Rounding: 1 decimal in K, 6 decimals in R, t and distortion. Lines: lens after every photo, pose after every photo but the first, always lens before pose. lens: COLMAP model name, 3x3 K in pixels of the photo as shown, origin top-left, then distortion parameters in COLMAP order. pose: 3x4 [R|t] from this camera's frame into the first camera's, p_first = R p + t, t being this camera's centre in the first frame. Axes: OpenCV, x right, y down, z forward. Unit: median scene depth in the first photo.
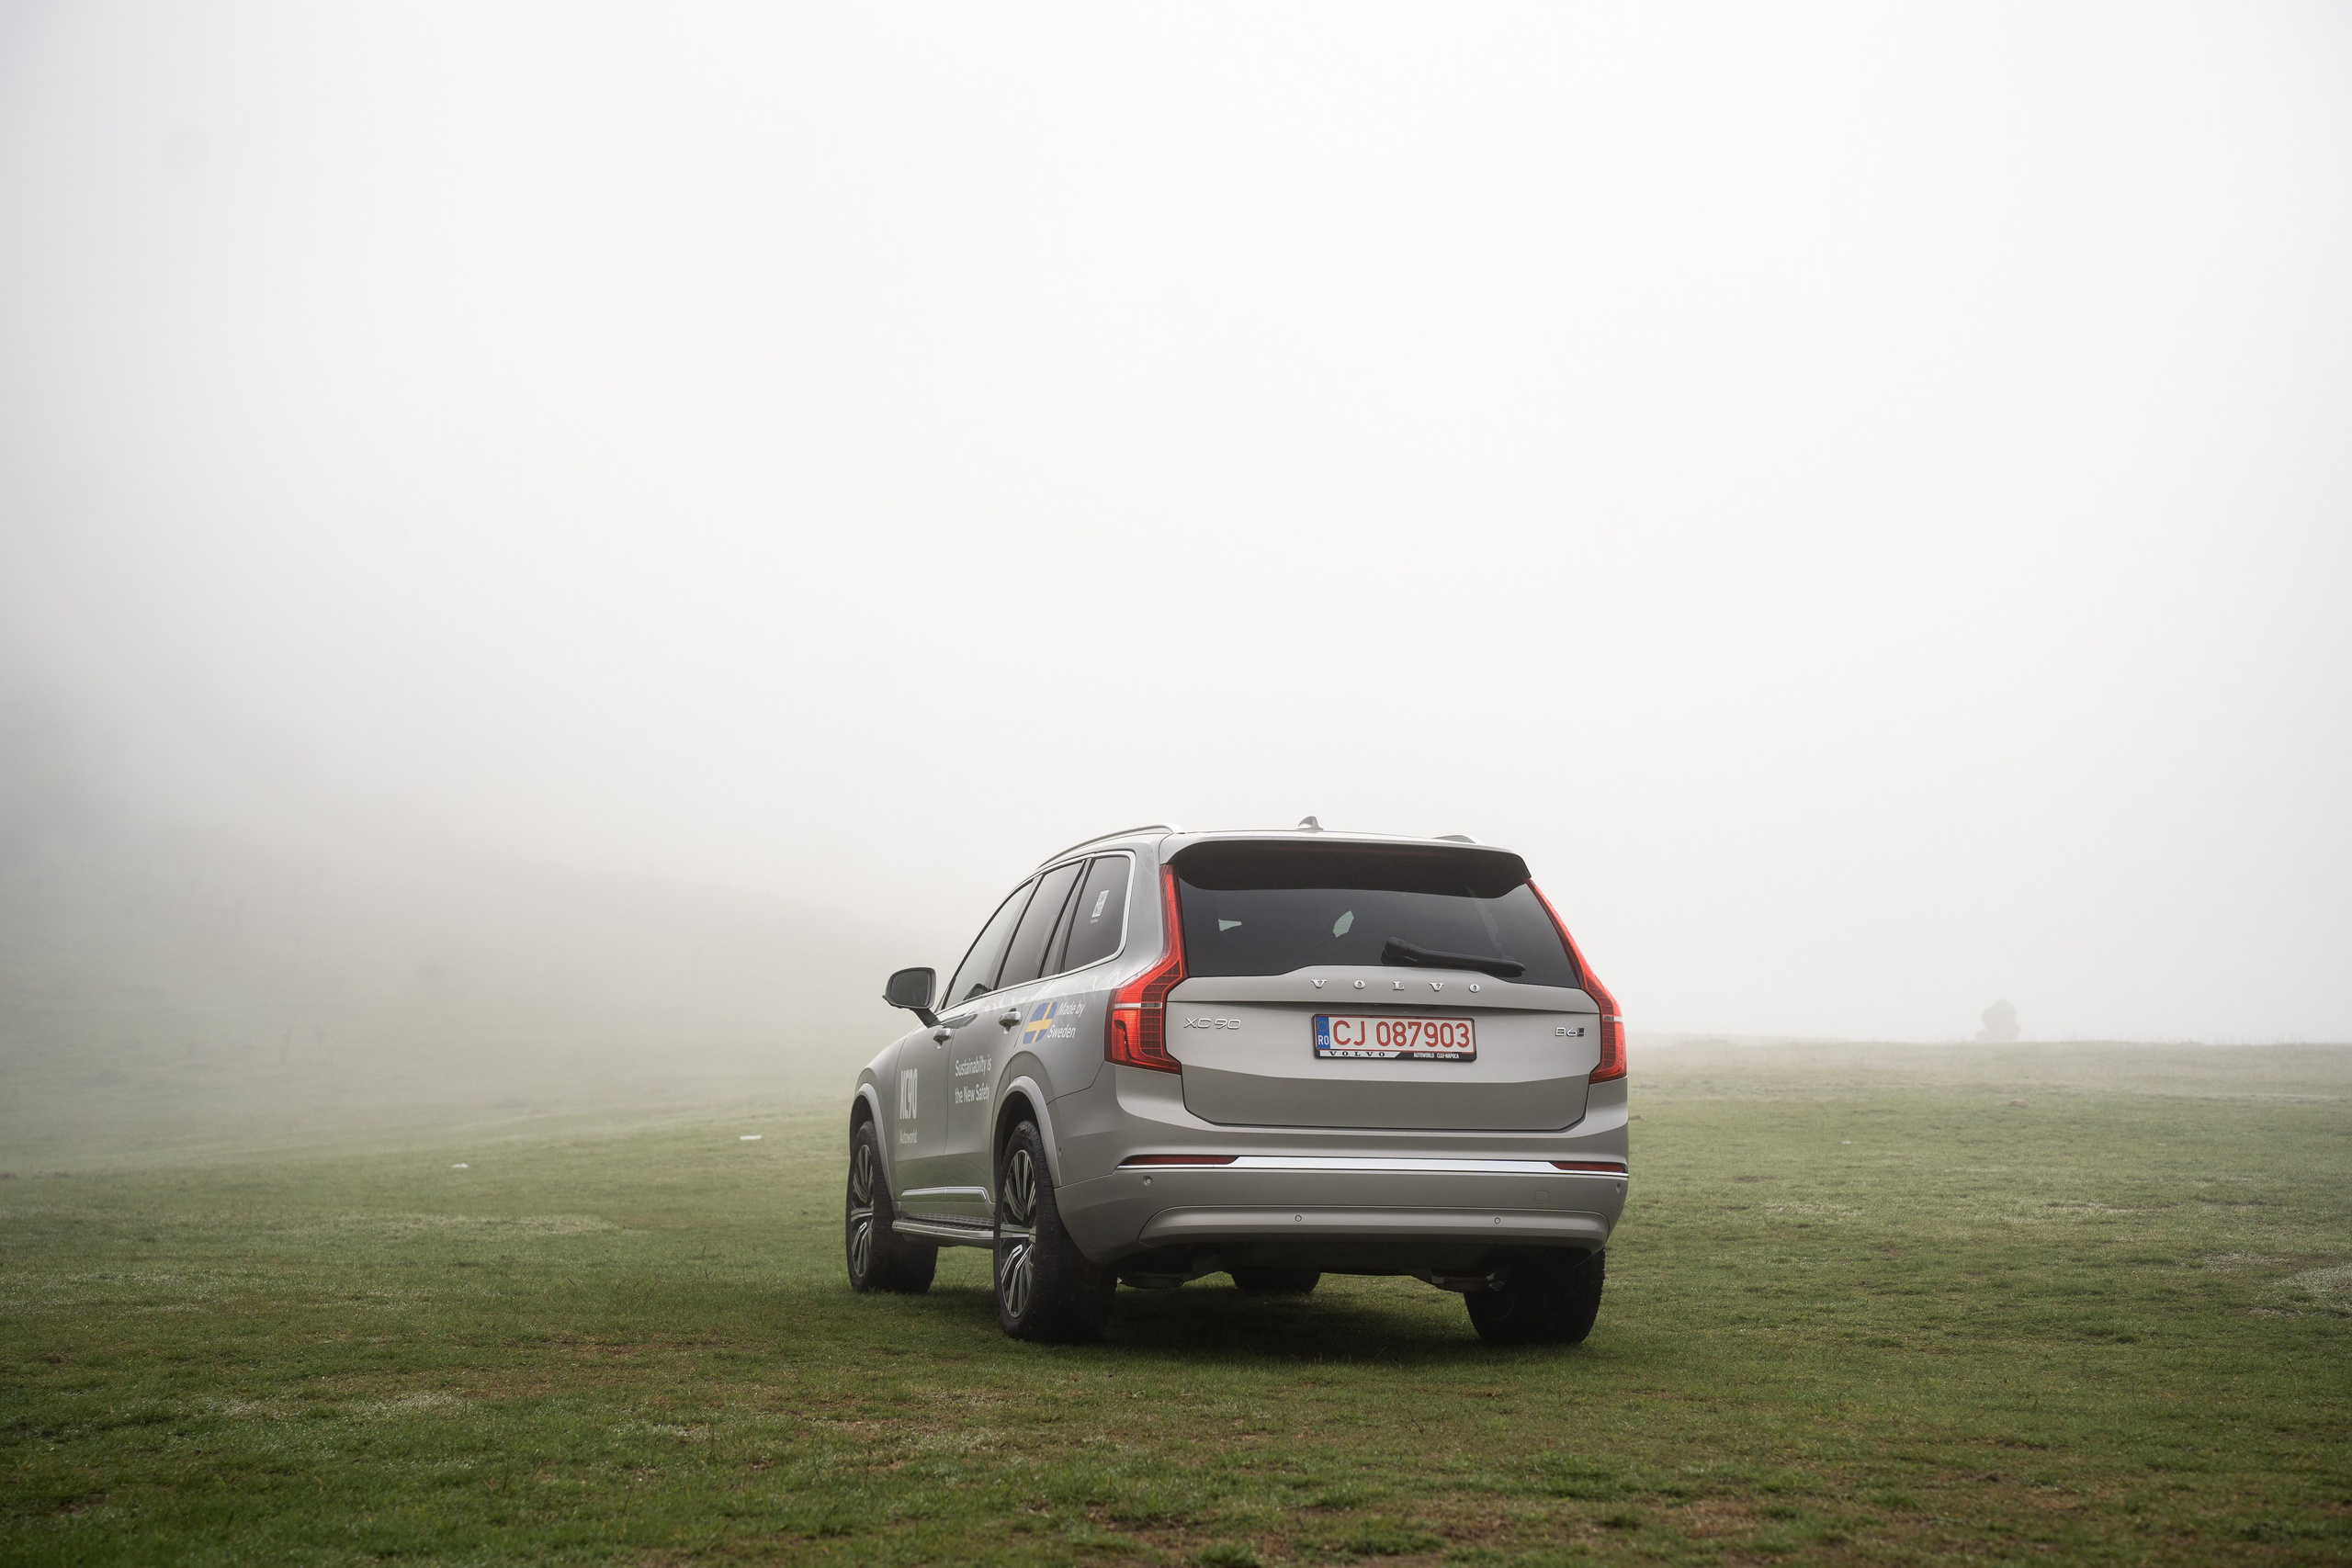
lens RADIAL K [[3422.8, 0, 1176.0], [0, 3422.8, 784.0], [0, 0, 1]] dist [0.222939, 0.118285]
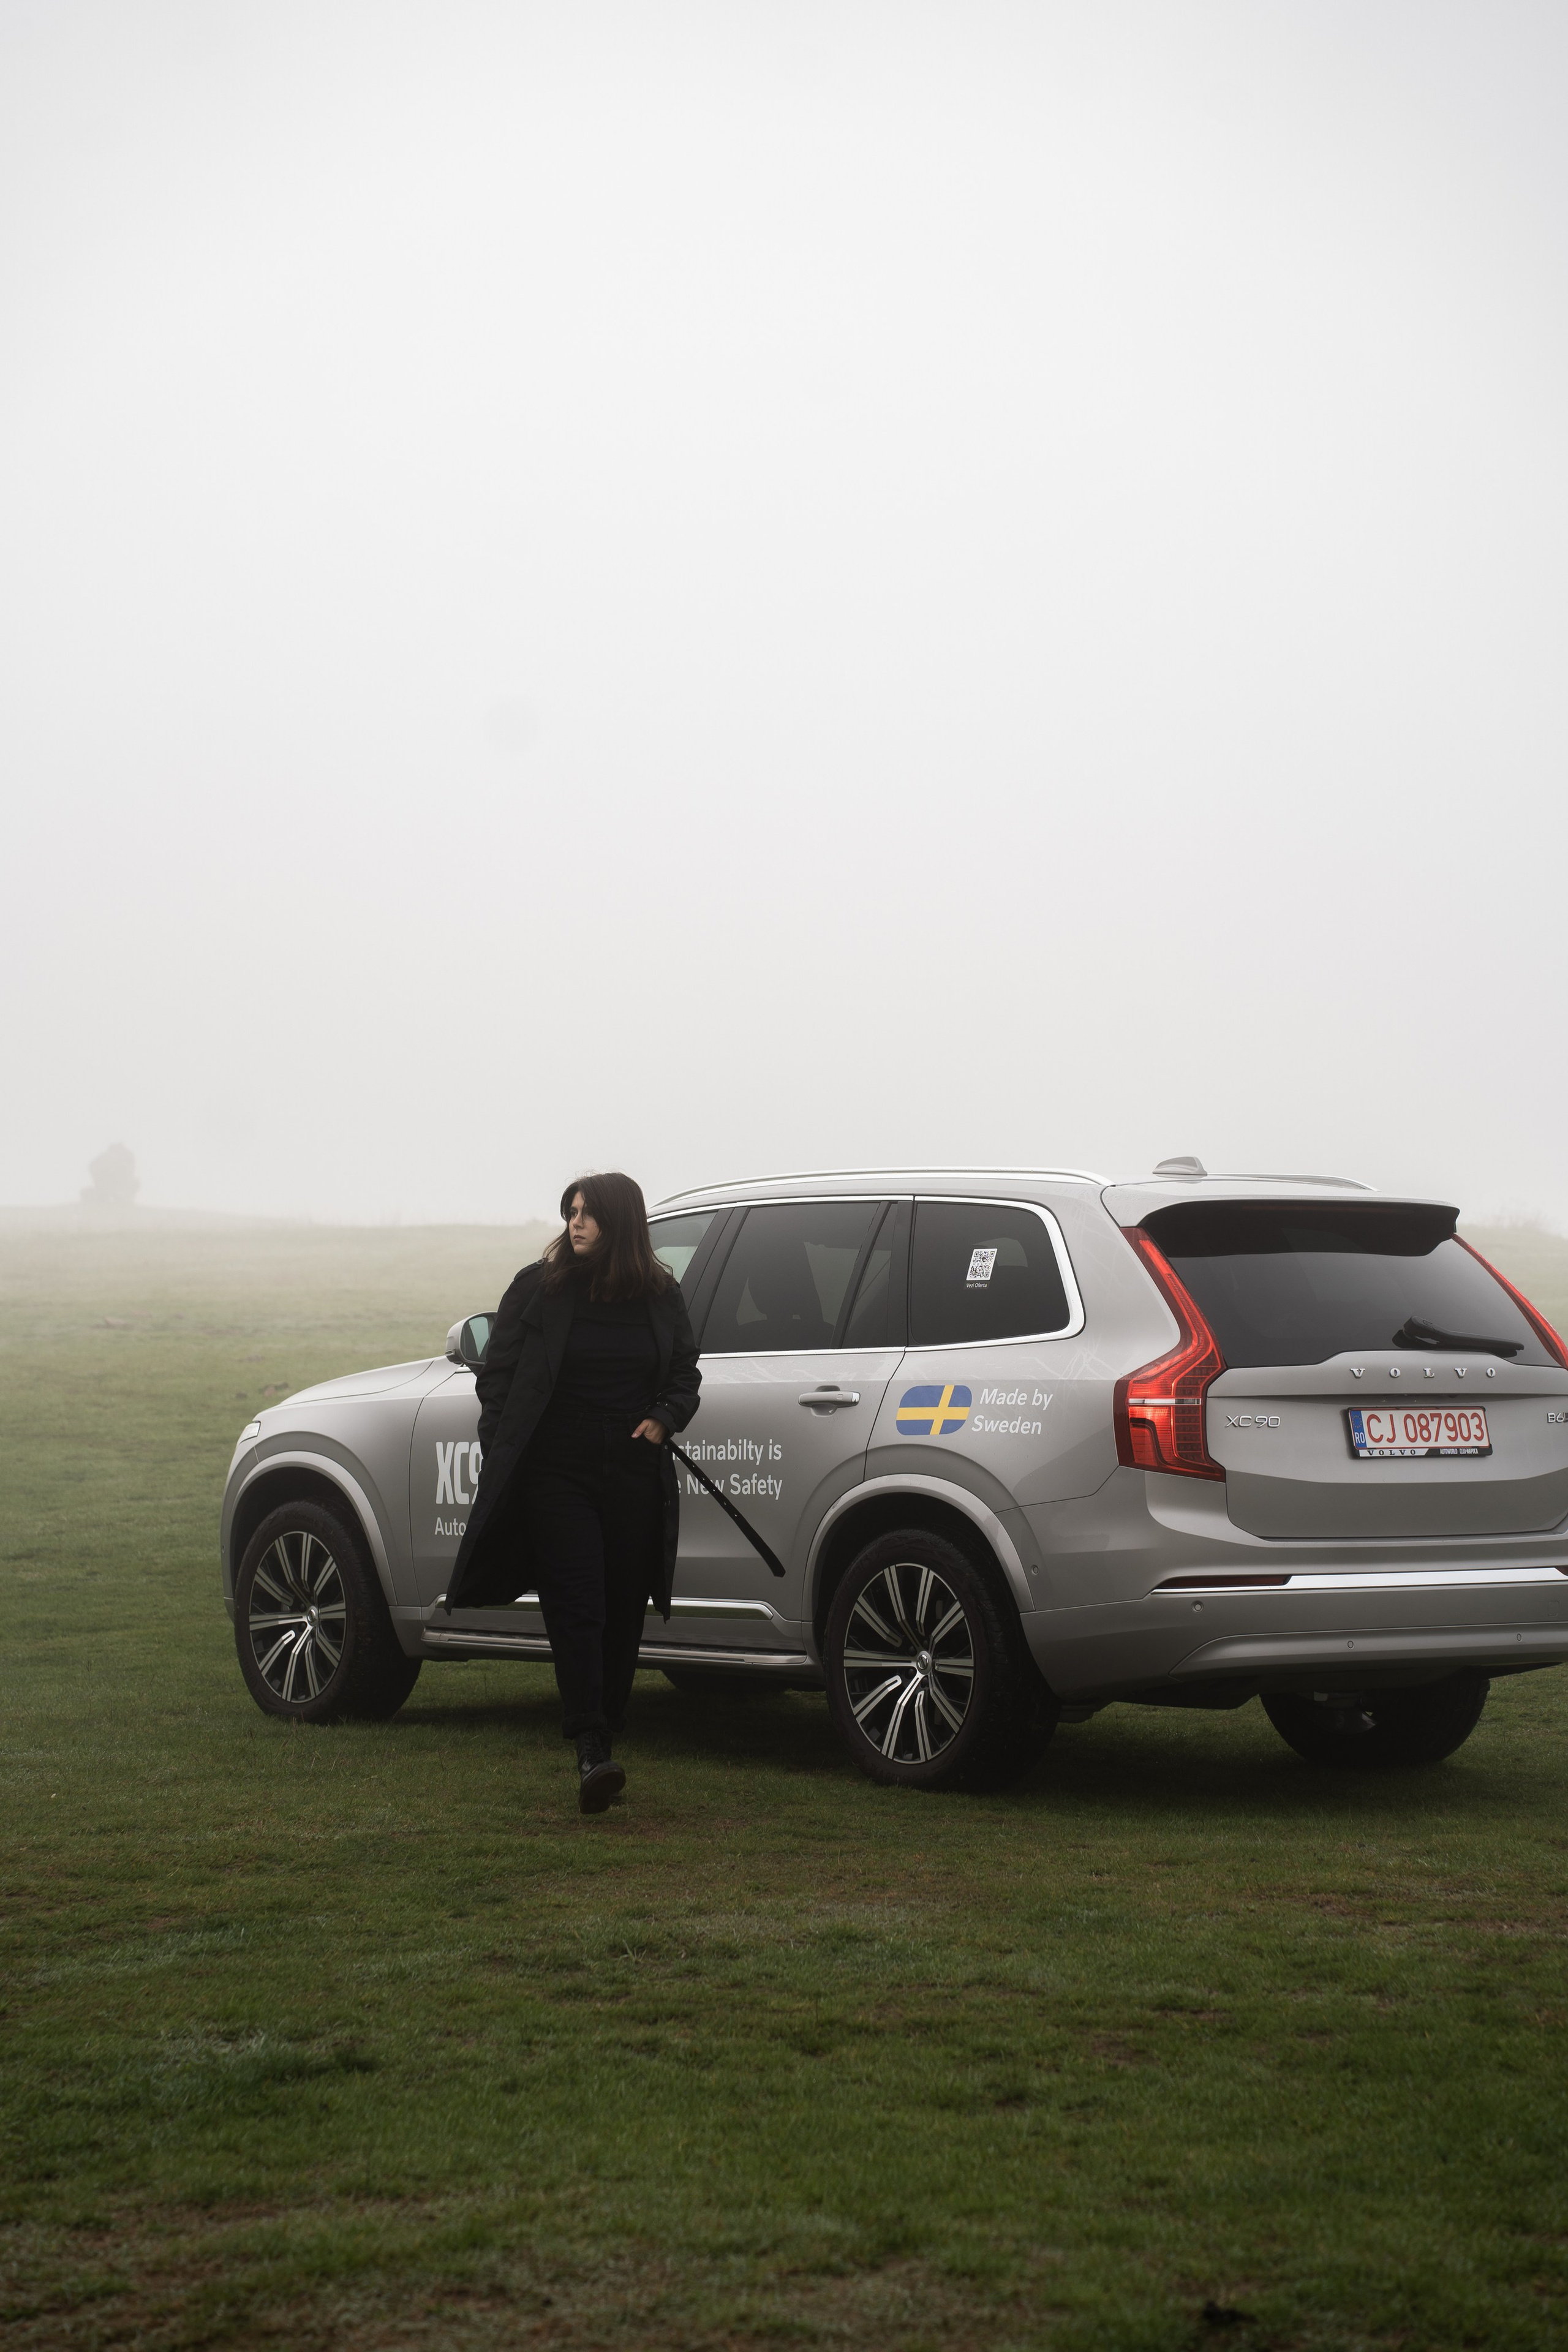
lens RADIAL K [[5196.6, 0, 787.6], [0, 5196.6, 1142.6], [0, 0, 1]] dist [0.658875, -0.378684]
pose [[0.910889, -0.001144, 0.412651, -0.629197], [-0.027772, 0.997559, 0.064071, -0.079875], [-0.411717, -0.069822, 0.908633, -0.139683]]
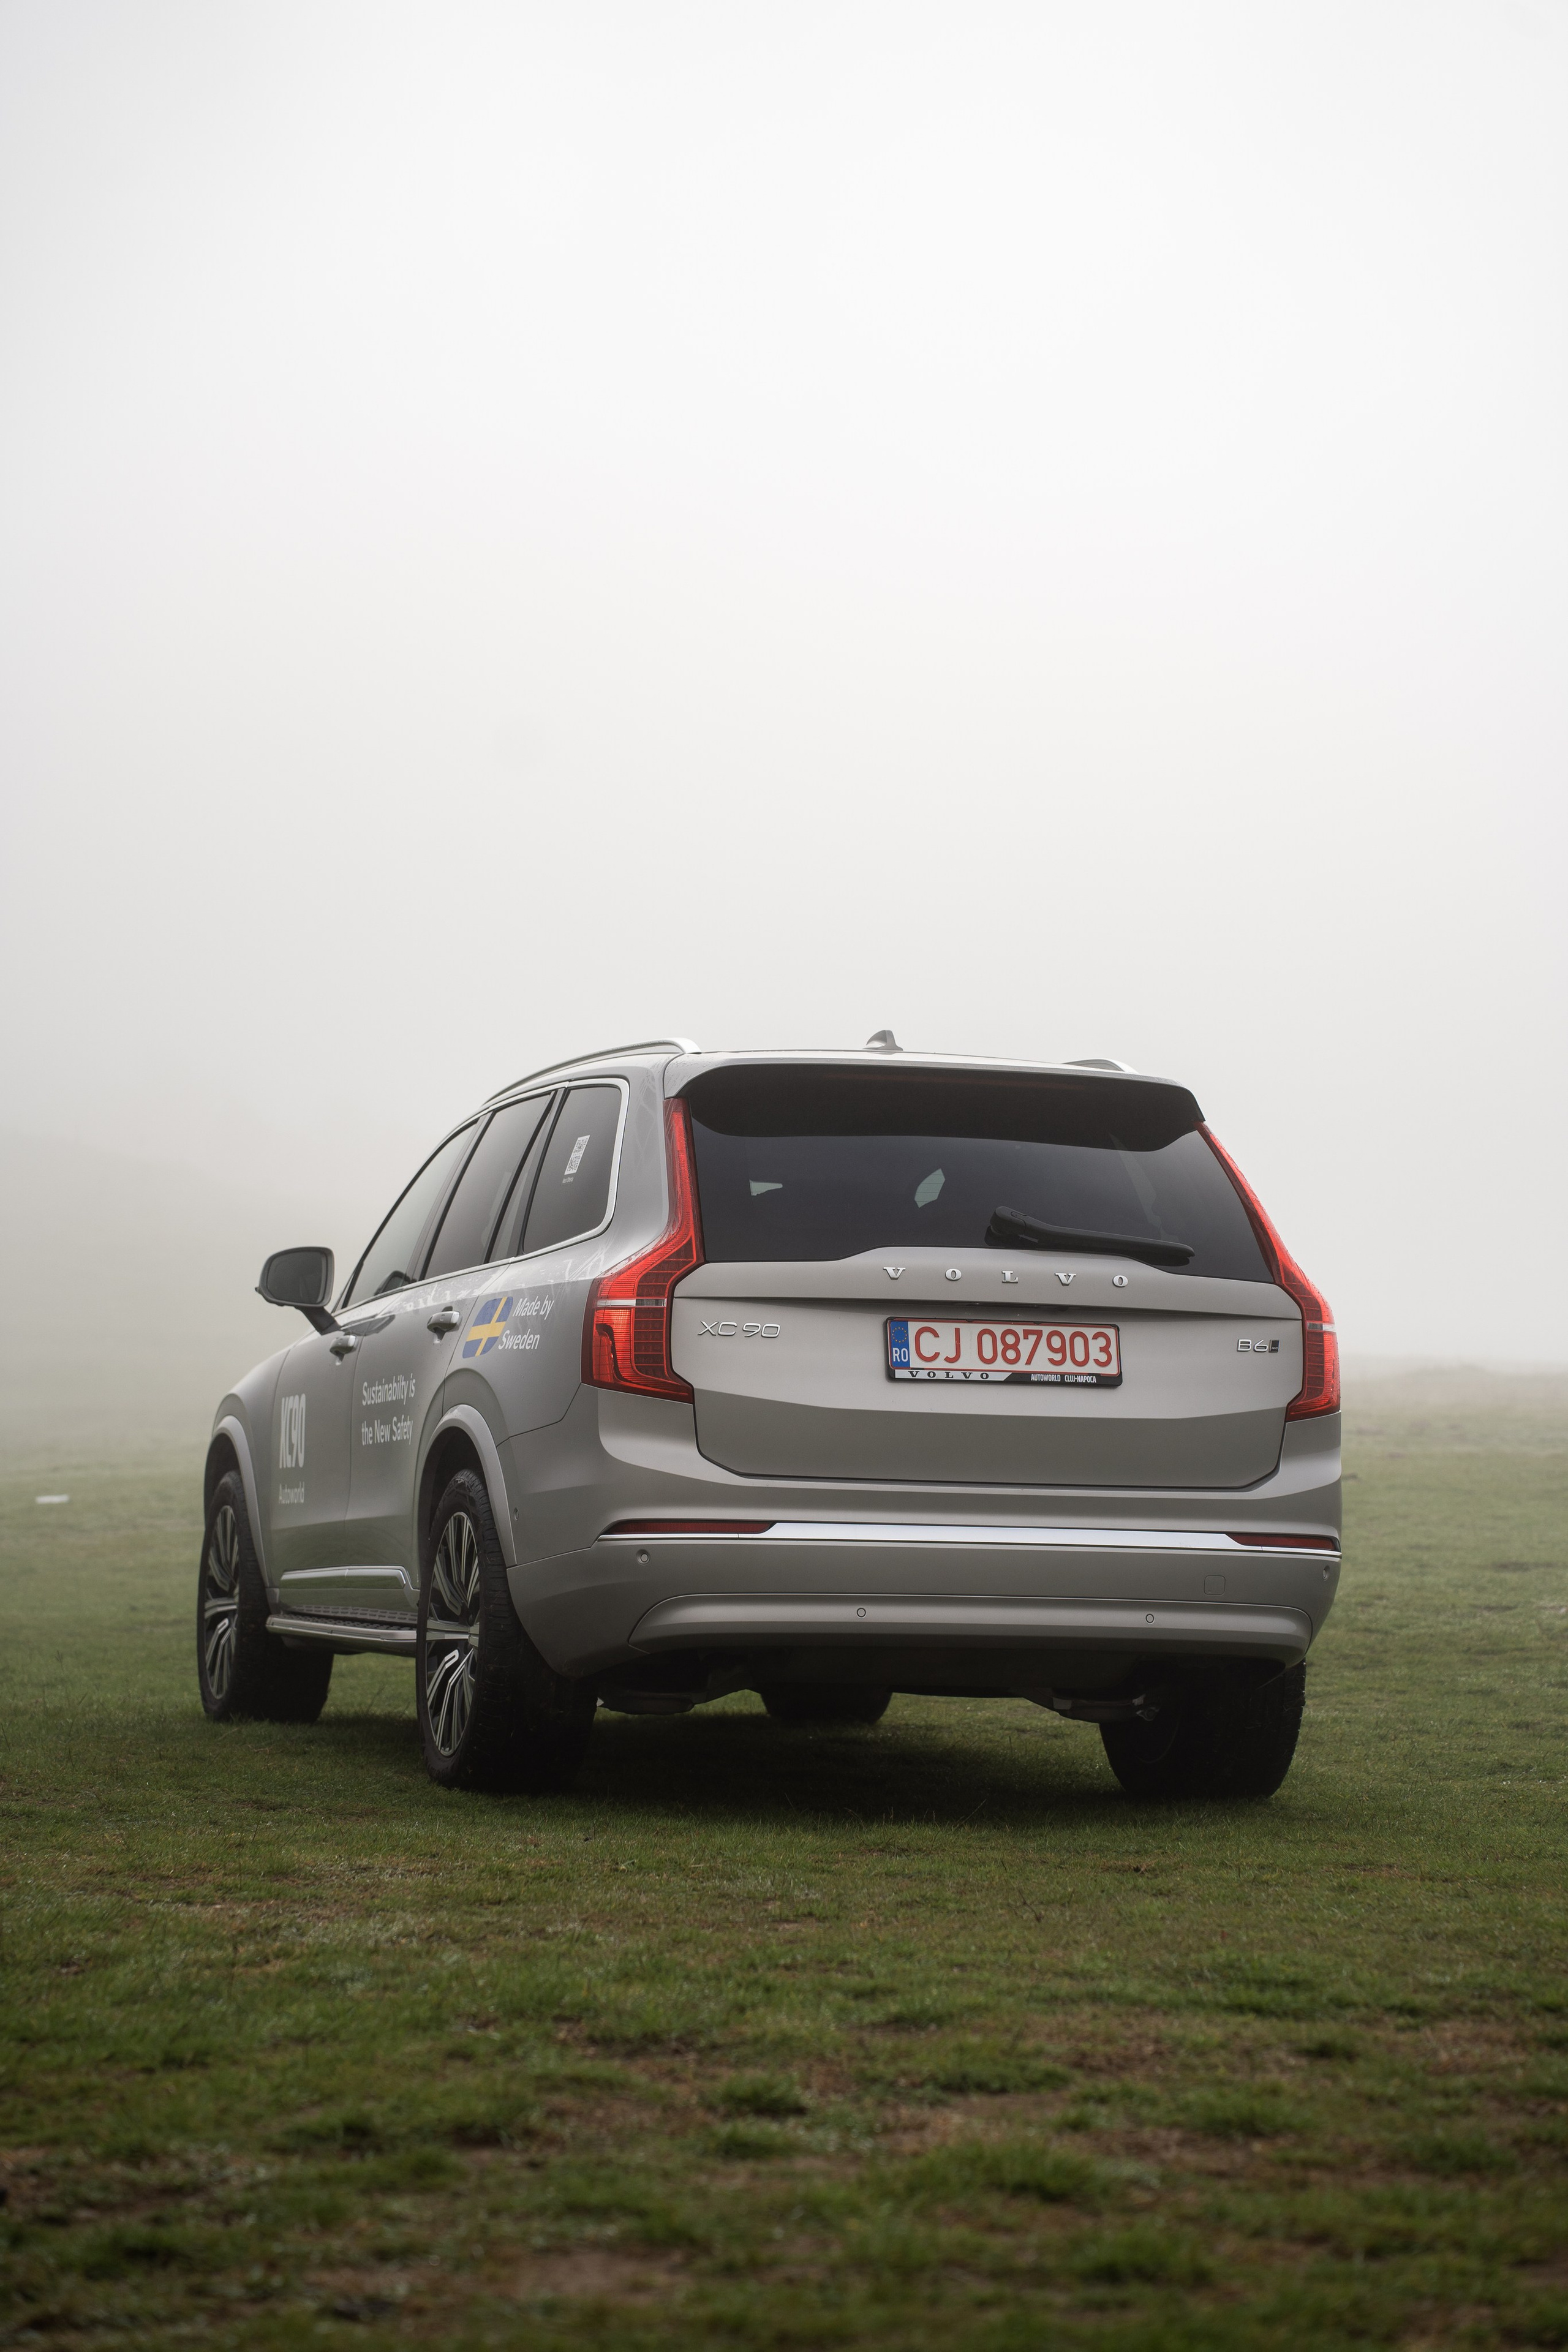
lens RADIAL K [[5009.3, 0, 784.0], [0, 5009.3, 1176.0], [0, 0, 1]] dist [0.590072, 0.780068]
pose [[0.999754, 0.008201, 0.020586, -0.001368], [-0.008965, 0.999263, 0.037322, 0.001371], [-0.020265, -0.037498, 0.999091, -0.004835]]
